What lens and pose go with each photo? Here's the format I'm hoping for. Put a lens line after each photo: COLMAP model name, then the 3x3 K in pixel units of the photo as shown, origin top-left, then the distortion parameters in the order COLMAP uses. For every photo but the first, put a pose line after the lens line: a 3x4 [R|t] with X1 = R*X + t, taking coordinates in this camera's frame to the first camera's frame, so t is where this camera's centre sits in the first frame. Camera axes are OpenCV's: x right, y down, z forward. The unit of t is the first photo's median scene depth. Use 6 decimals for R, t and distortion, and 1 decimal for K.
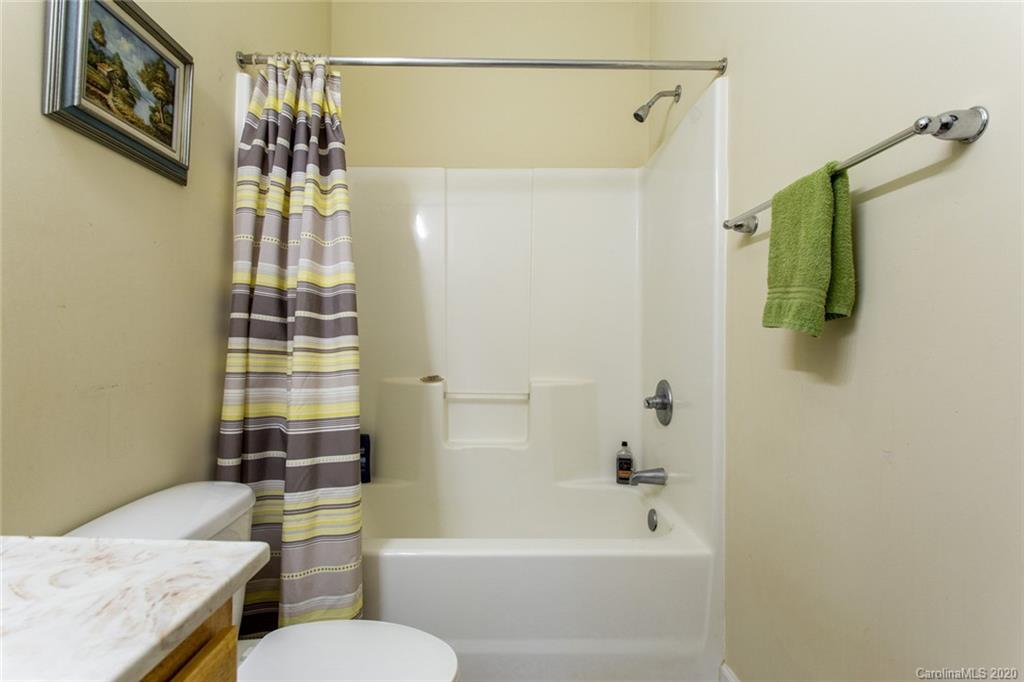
lens RADIAL K [[481.0, 0, 509.8], [0, 481.0, 336.1], [0, 0, 1]] dist [0.001654, 0.002025]
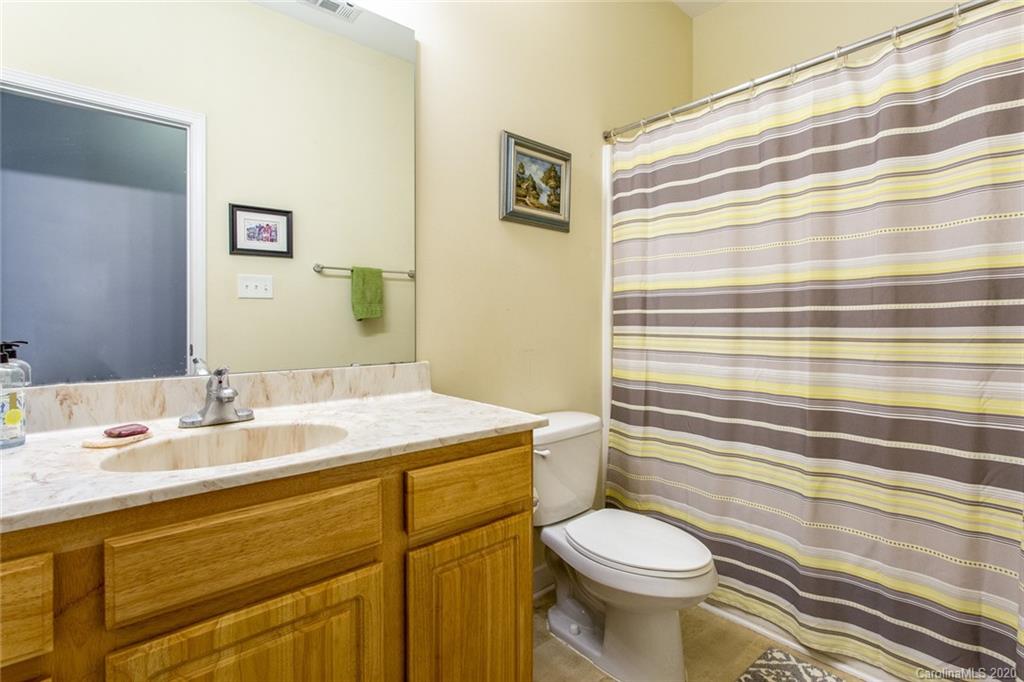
lens RADIAL K [[481.0, 0, 505.4], [0, 481.0, 337.8], [0, 0, 1]] dist [0.001654, 0.002025]
pose [[0.653191, 0.024072, -0.756811, 0.520078], [0.001376, 0.999455, 0.032977, -0.013654], [0.757192, -0.022582, 0.652802, -0.286399]]
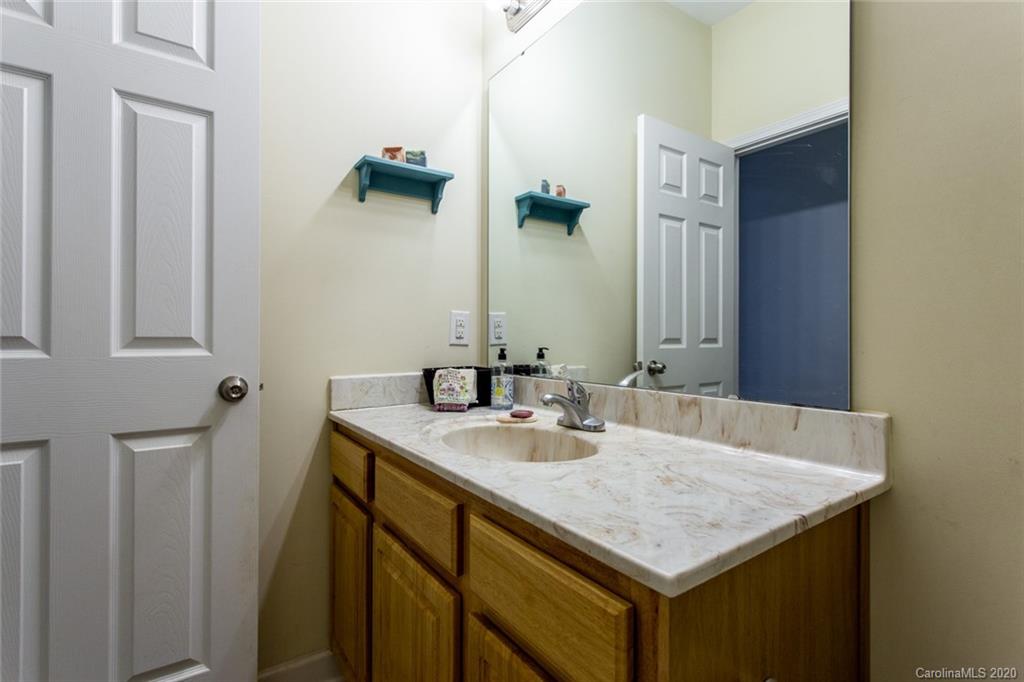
lens RADIAL K [[481.0, 0, 510.2], [0, 481.0, 339.2], [0, 0, 1]] dist [0.001654, 0.002025]
pose [[-0.825484, -0.004464, -0.564408, 0.115663], [-0.003232, 0.999990, -0.003182, -0.001196], [0.564416, -0.000803, -0.825490, 0.755628]]
